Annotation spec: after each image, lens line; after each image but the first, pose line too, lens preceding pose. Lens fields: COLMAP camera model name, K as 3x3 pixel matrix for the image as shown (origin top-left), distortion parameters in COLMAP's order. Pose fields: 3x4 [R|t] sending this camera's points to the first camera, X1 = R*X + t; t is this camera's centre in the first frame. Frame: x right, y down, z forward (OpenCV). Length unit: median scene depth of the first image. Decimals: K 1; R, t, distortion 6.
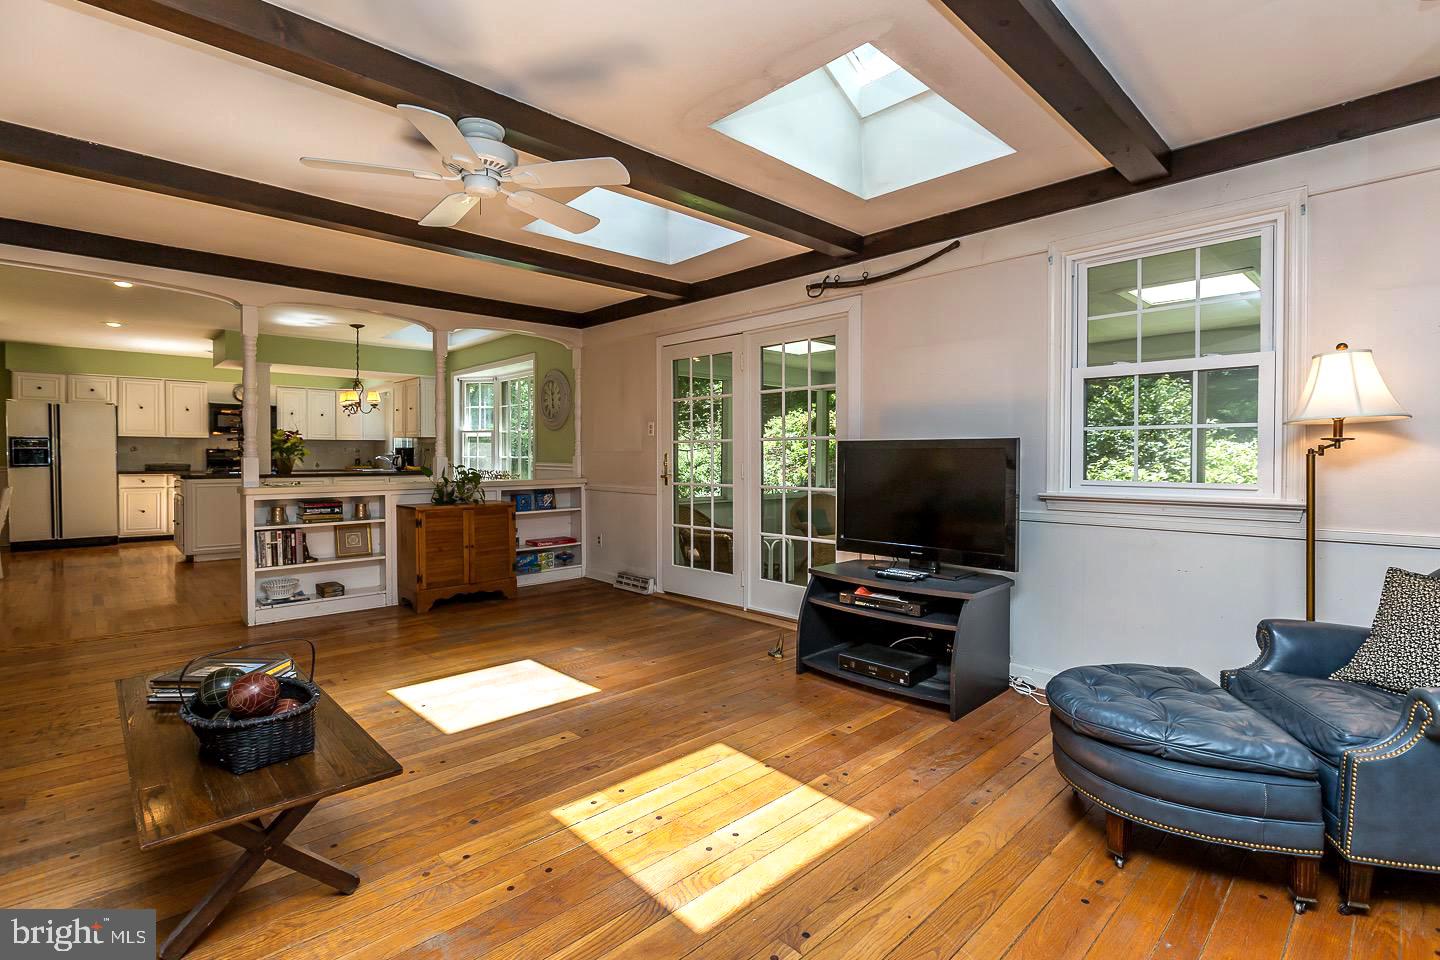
lens RADIAL K [[780.9, 0, 720.0], [0, 780.9, 480.0], [0, 0, 1]] dist [-0.000944, 0.000047]
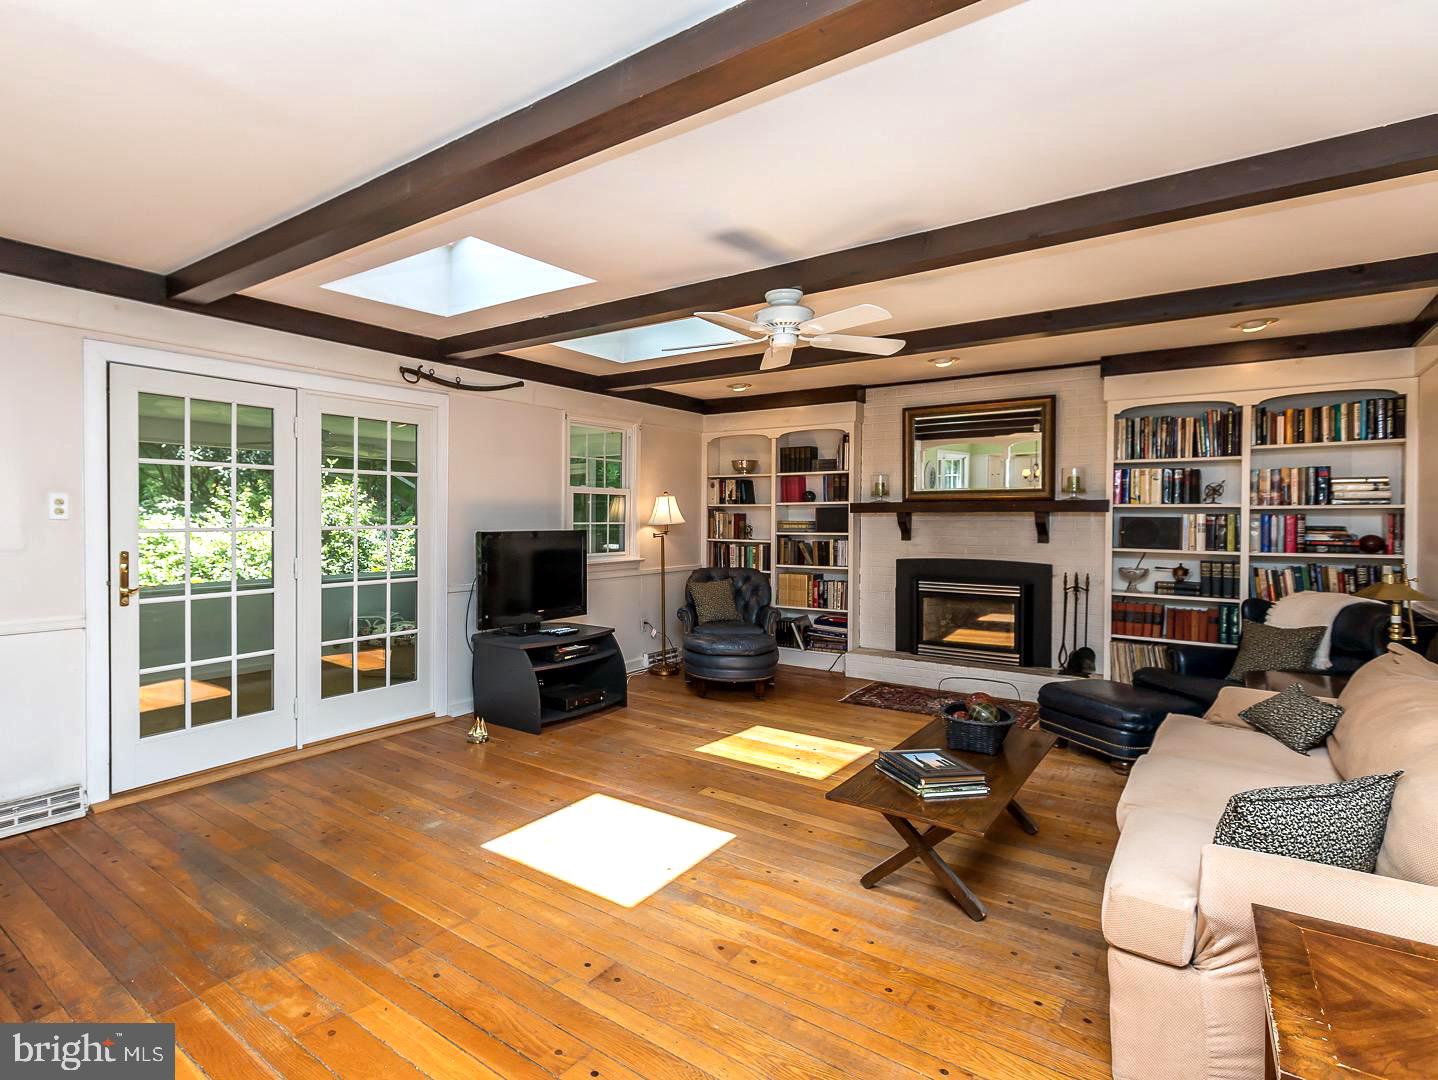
lens RADIAL K [[746.8, 0, 719.0], [0, 746.8, 540.0], [0, 0, 1]] dist [0.001073, 0.000343]
pose [[-0.297191, -0.029498, 0.954362, -1.167173], [0.021864, 0.999050, 0.037688, -0.085649], [-0.954568, 0.032067, -0.296264, 1.208570]]
